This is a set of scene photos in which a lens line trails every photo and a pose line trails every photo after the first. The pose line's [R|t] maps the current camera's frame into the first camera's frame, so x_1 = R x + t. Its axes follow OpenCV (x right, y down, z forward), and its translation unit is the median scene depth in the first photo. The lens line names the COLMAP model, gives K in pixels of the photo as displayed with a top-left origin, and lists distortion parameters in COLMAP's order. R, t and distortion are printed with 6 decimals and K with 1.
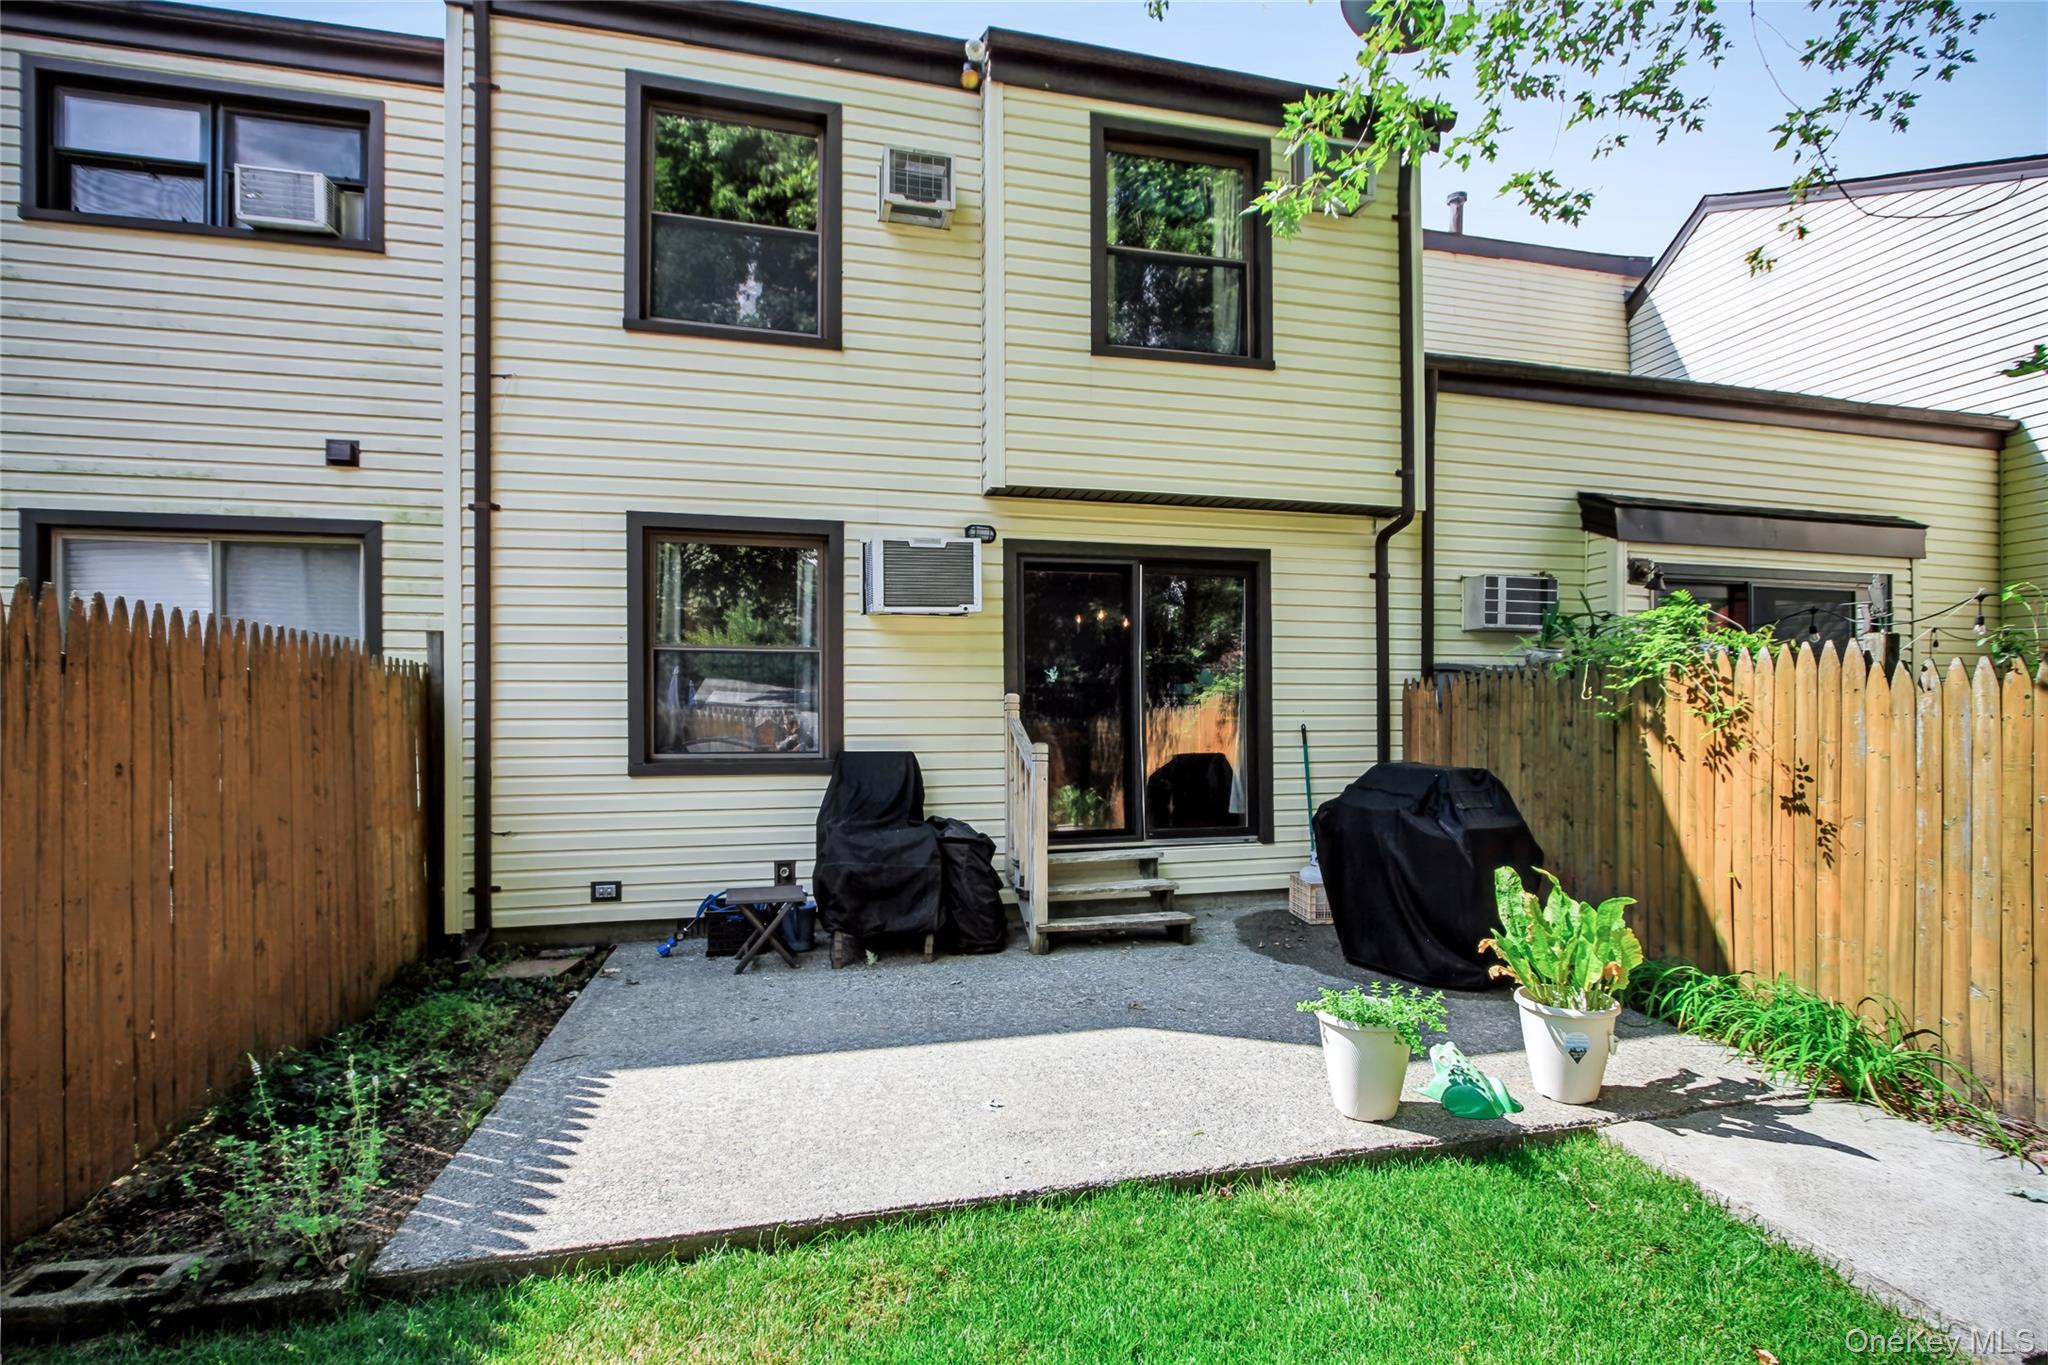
lens RADIAL K [[918.1, 0, 1027.0], [0, 918.1, 691.1], [0, 0, 1]] dist [-0.011391, 0.000768]
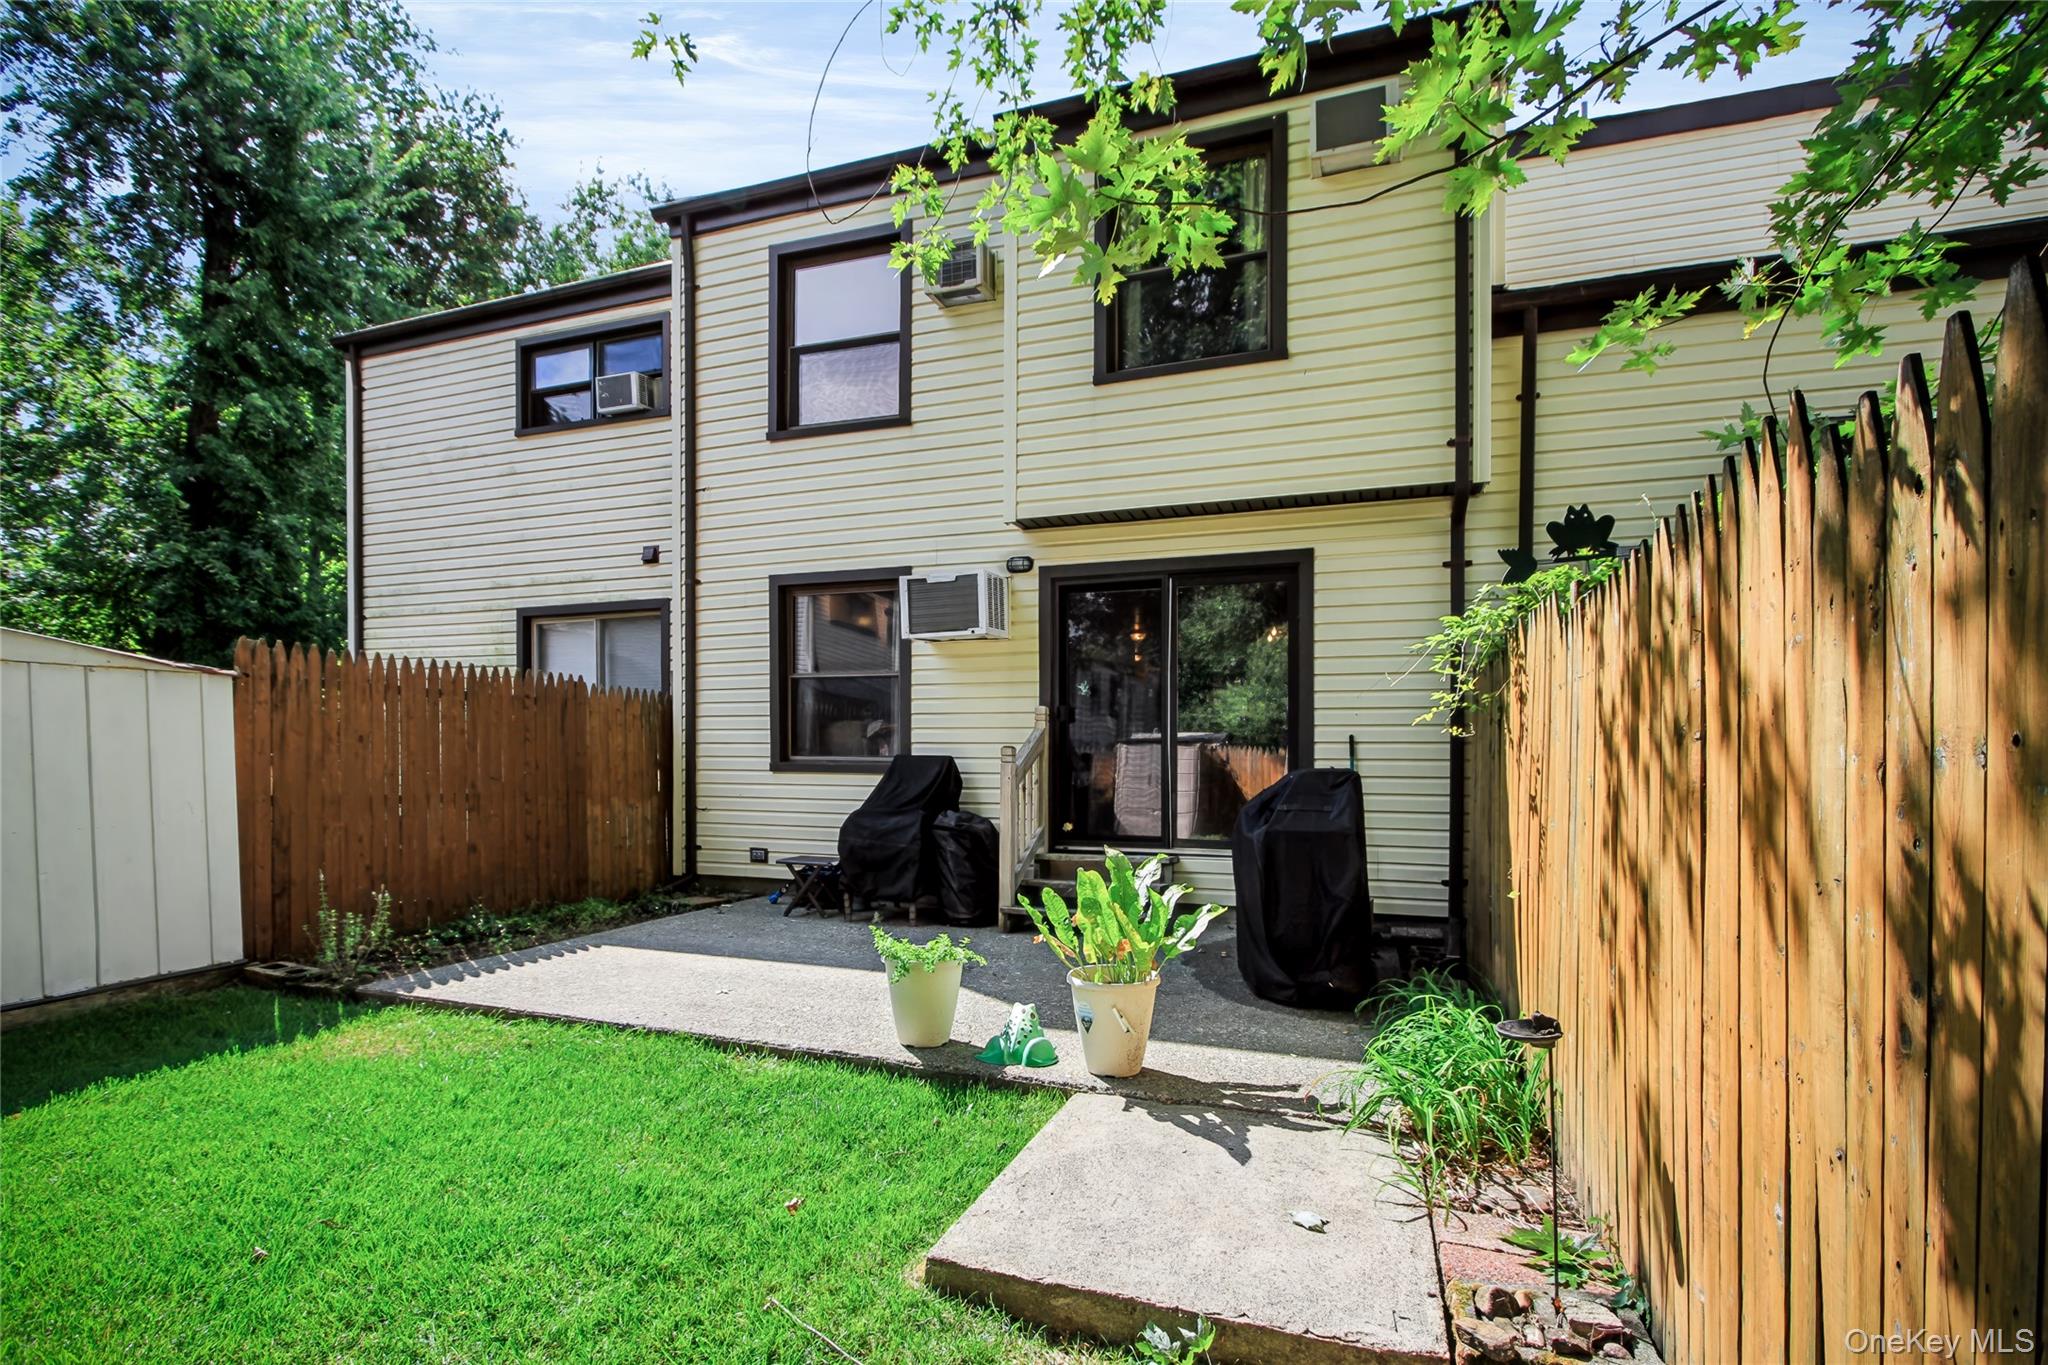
lens RADIAL K [[944.2, 0, 1048.2], [0, 944.2, 746.1], [0, 0, 1]] dist [-0.003272, 0.000349]
pose [[0.837492, 0.001663, -0.546447, 0.691681], [0.004114, 0.999948, 0.009348, 0.045653], [0.546434, -0.010077, 0.837441, 0.054005]]
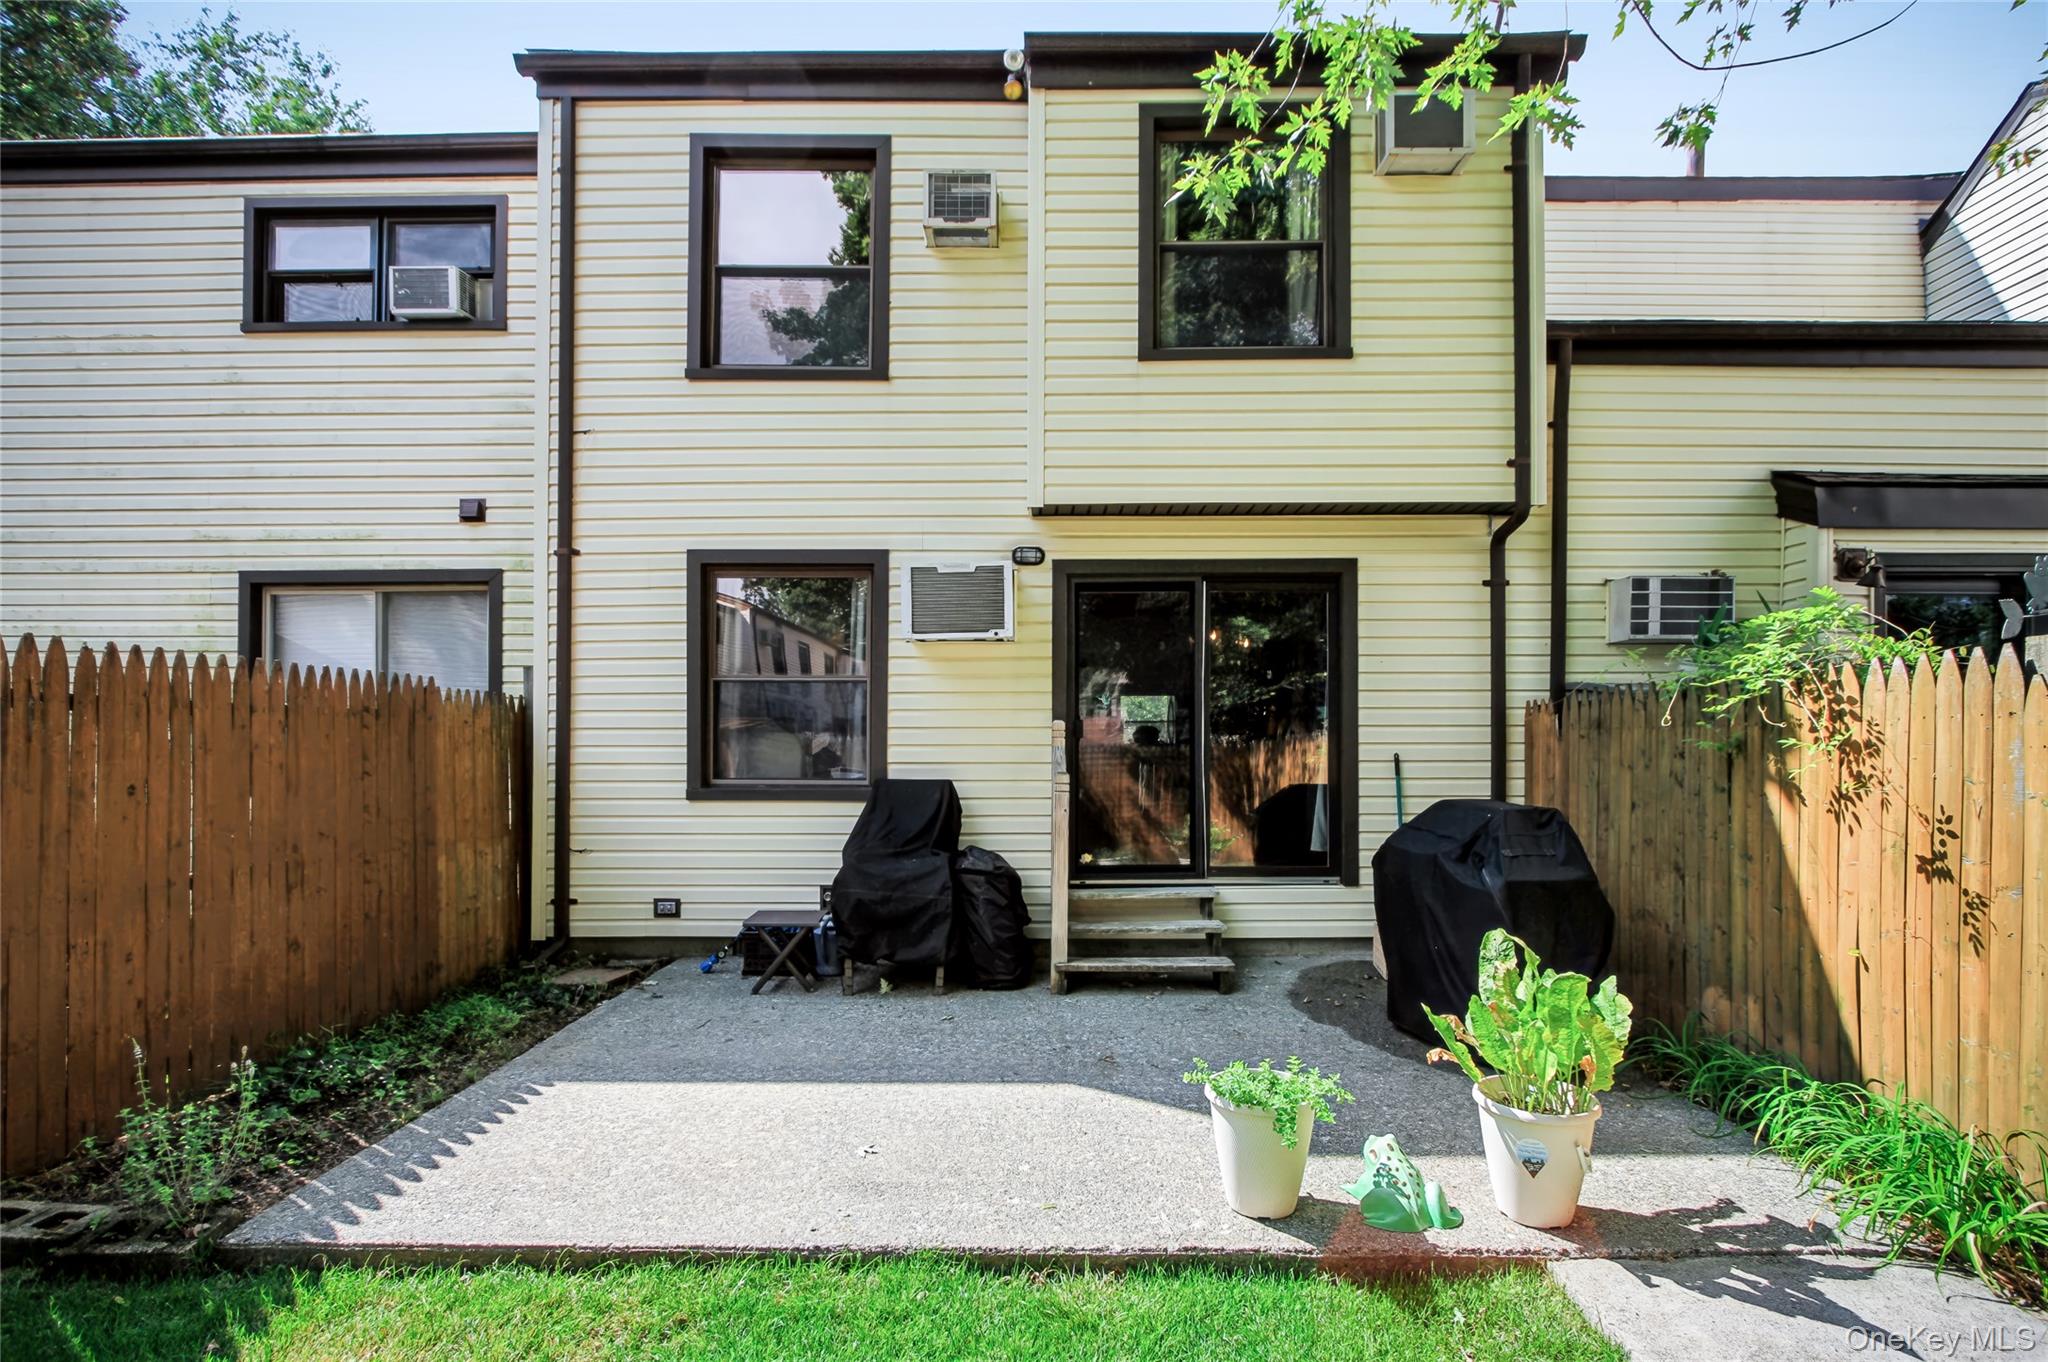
lens RADIAL K [[926.1, 0, 1053.2], [0, 926.1, 712.7], [0, 0, 1]] dist [-0.009673, -0.000324]
pose [[0.971064, -0.005706, -0.238751, 0.234923], [0.005012, 0.999981, -0.003516, -0.002243], [0.238767, 0.002218, 0.971074, 0.063165]]
